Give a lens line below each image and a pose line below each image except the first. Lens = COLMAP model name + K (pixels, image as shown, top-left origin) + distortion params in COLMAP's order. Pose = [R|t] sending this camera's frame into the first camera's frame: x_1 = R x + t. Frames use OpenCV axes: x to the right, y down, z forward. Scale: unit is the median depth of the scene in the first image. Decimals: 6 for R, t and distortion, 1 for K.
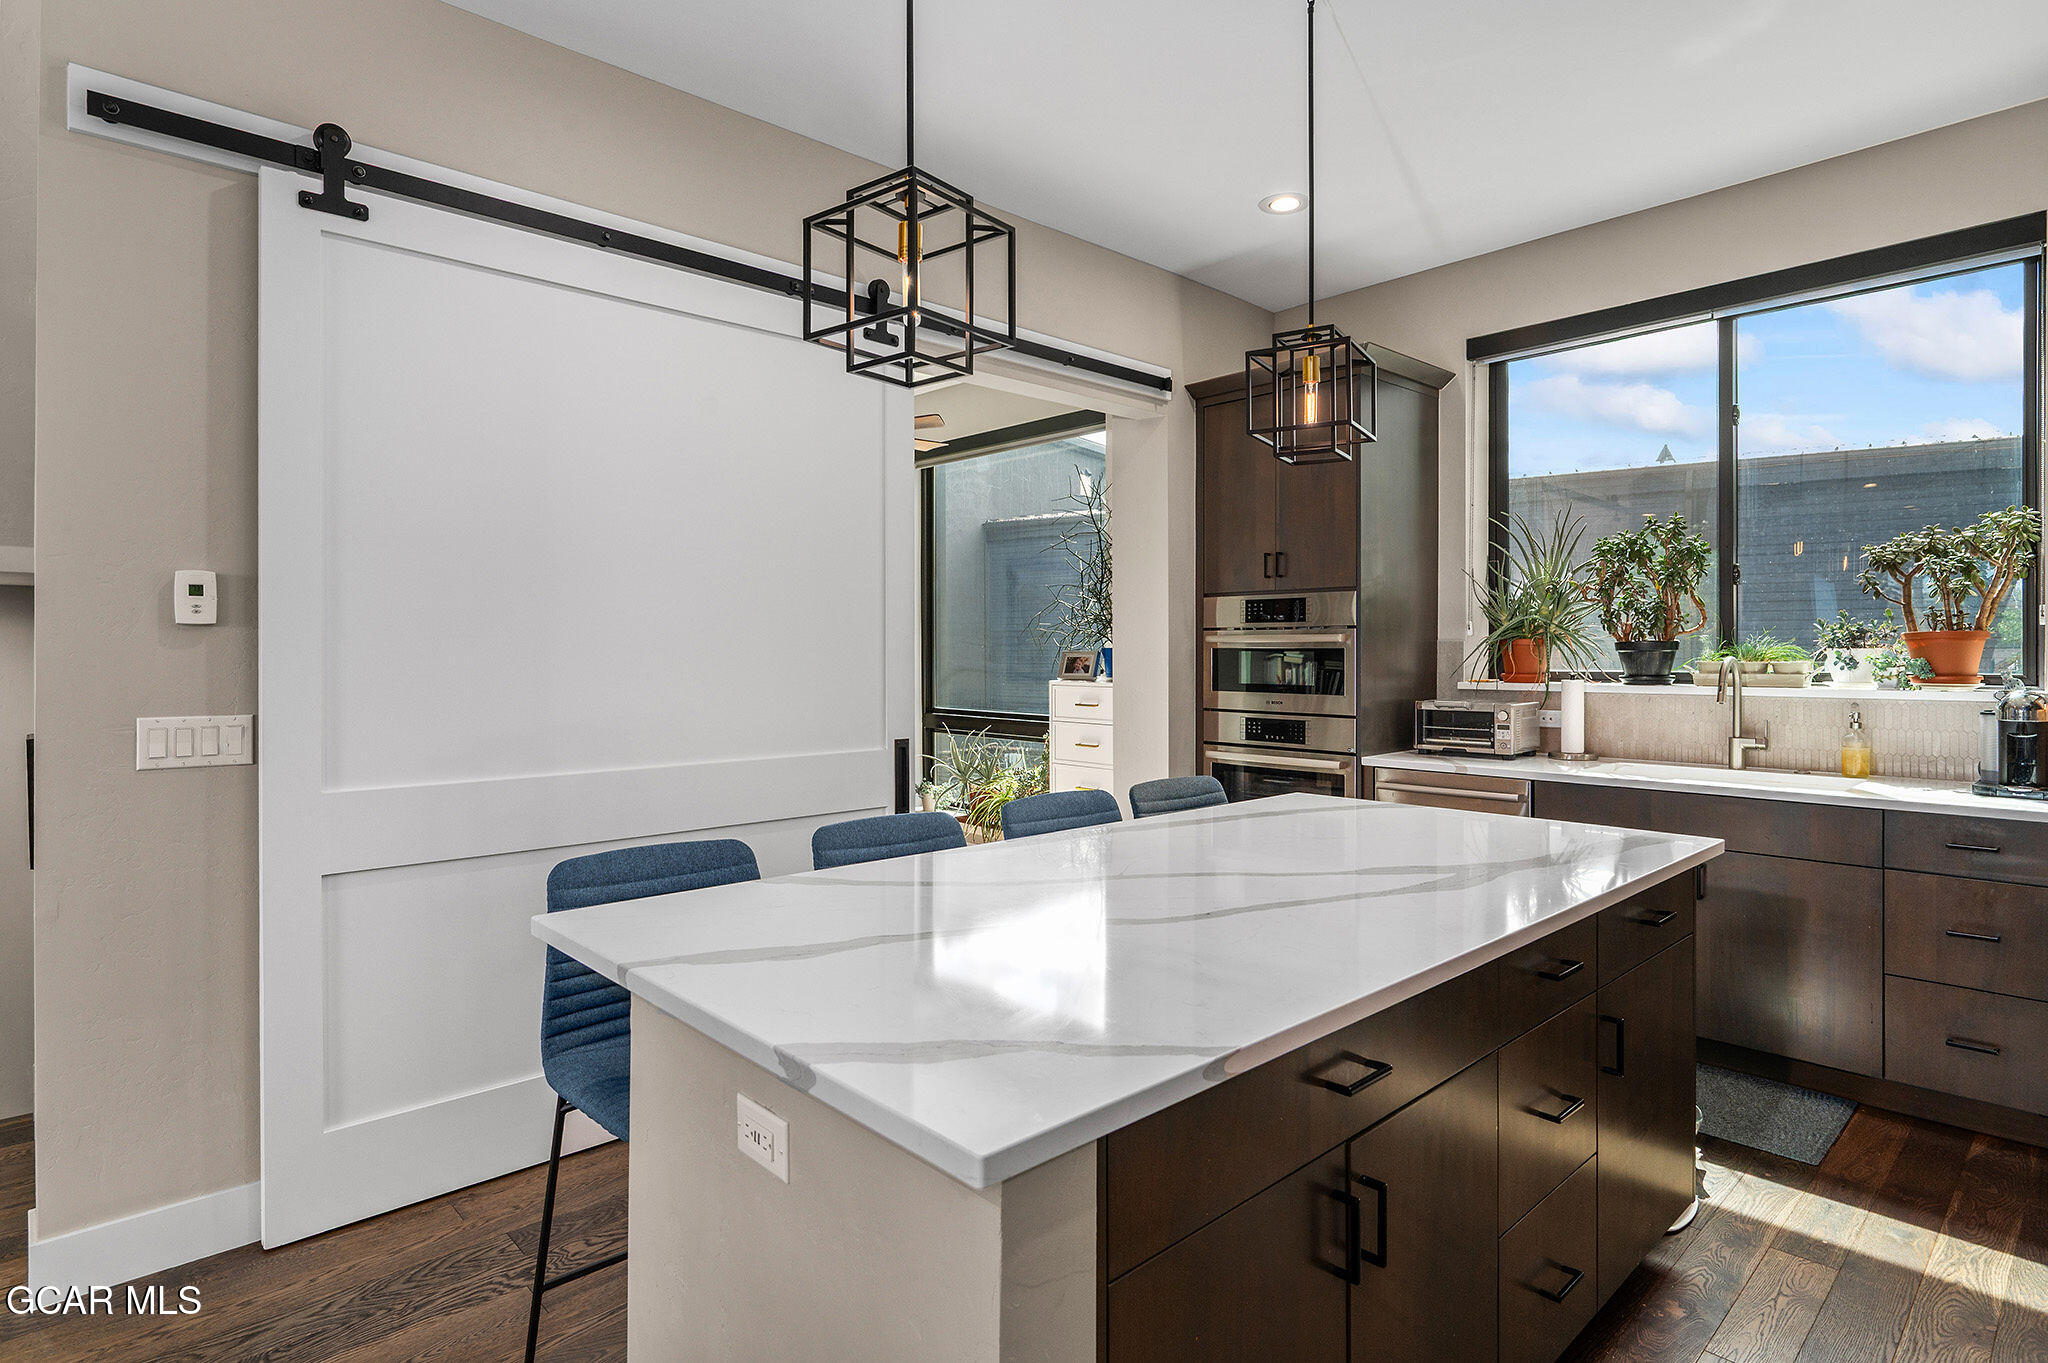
lens RADIAL K [[1059.6, 0, 1031.9], [0, 1059.6, 648.7], [0, 0, 1]] dist [0.003088, 0.000314]
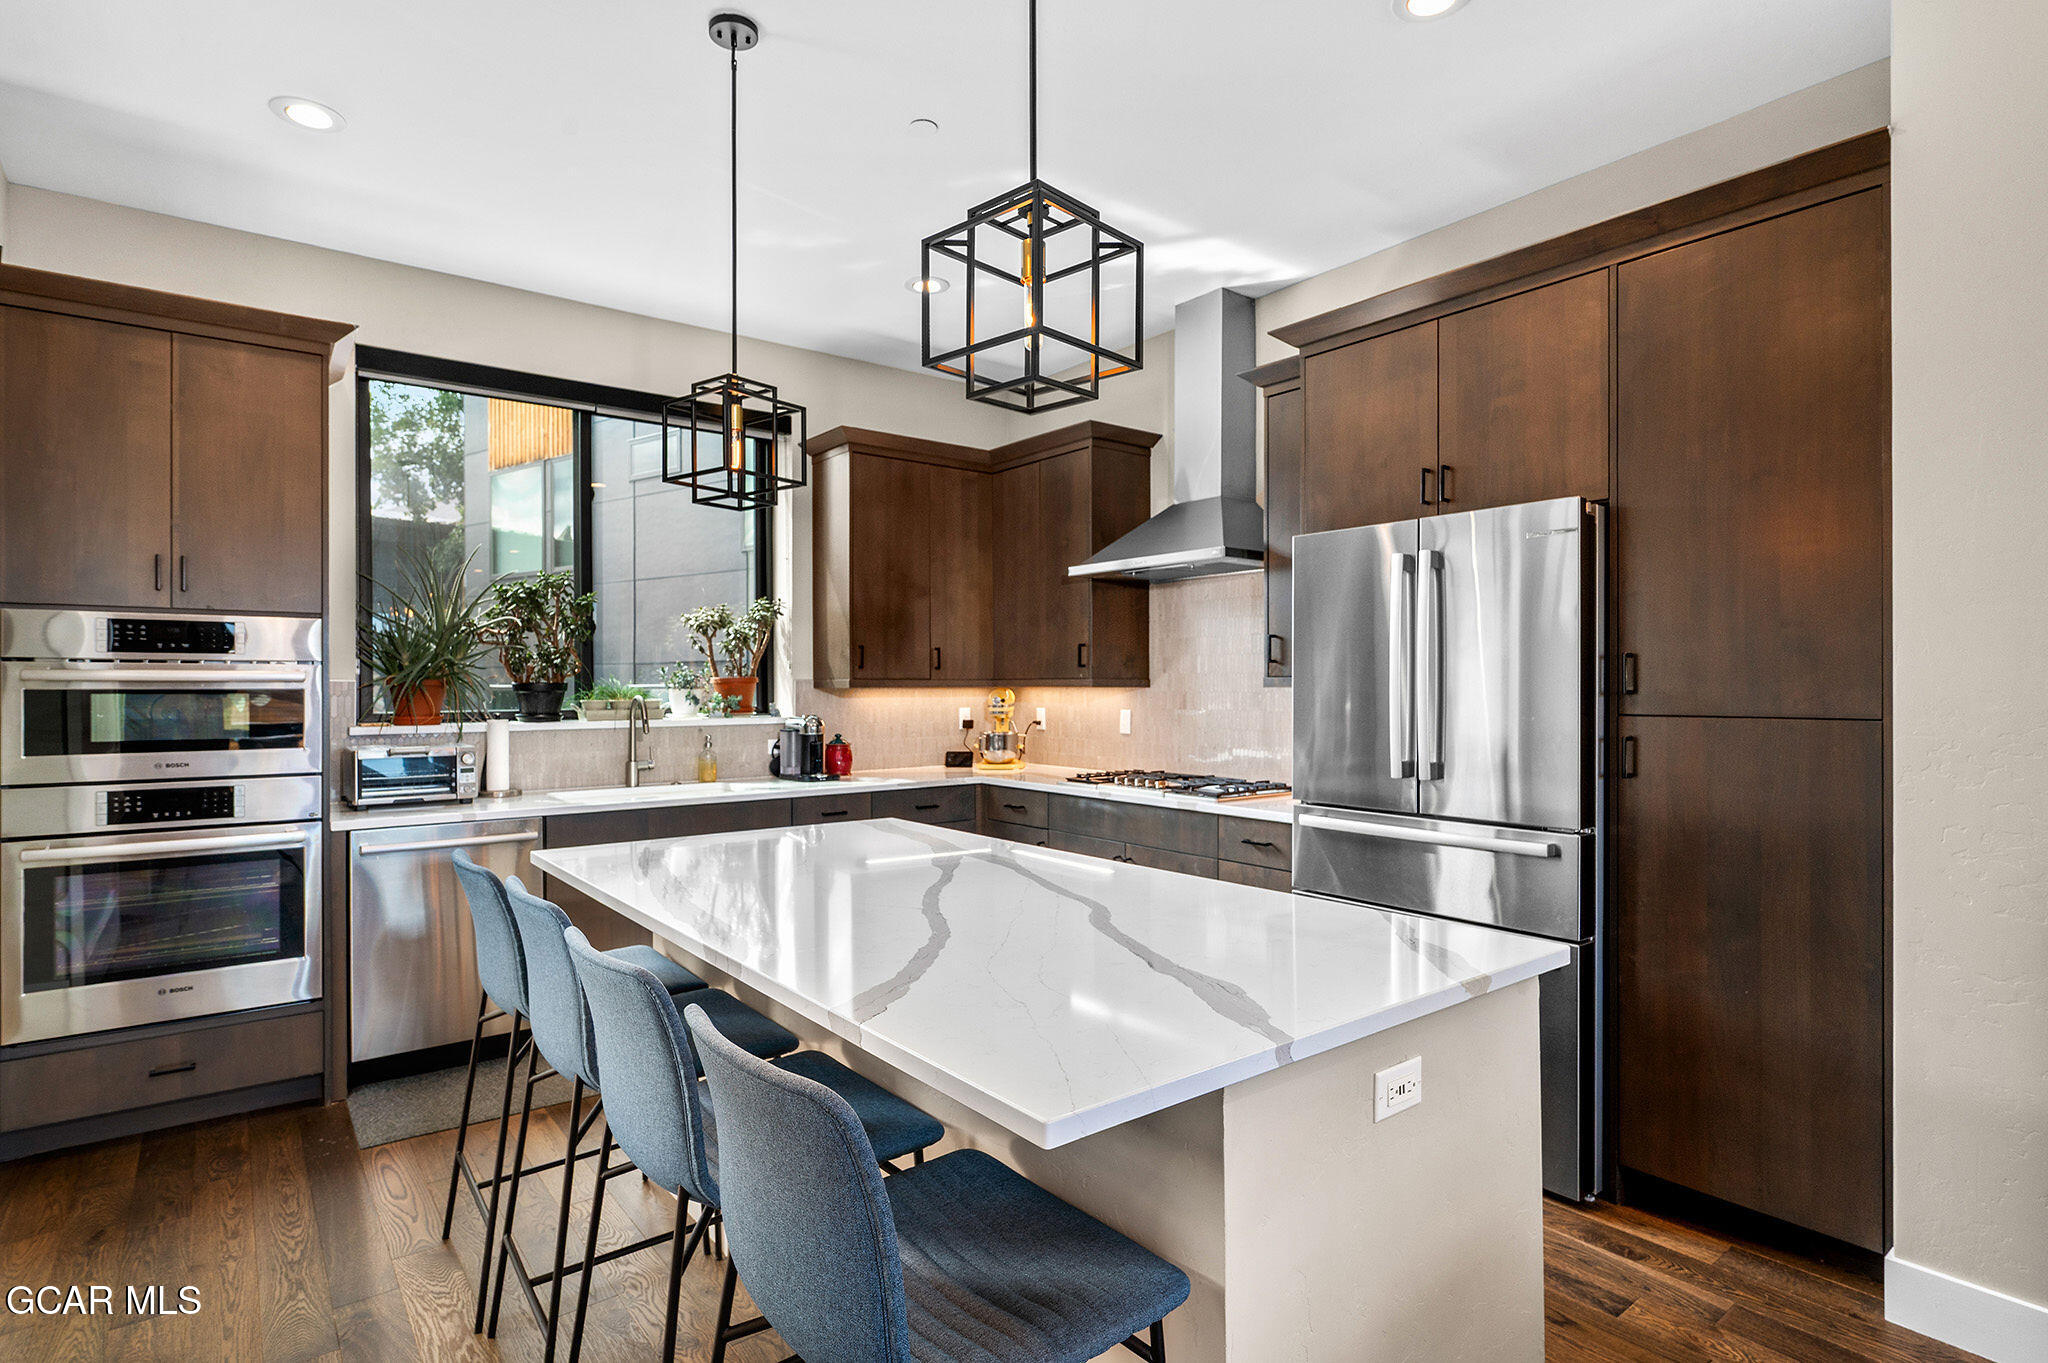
lens RADIAL K [[1032.1, 0, 1024.0], [0, 1032.1, 681.5], [0, 0, 1]] dist [-0.001300, -0.000037]
pose [[0.088541, 0.007643, 0.996043, -0.449274], [0.001607, 0.999968, -0.007816, 0.000950], [-0.996071, 0.002293, 0.088526, 0.403509]]
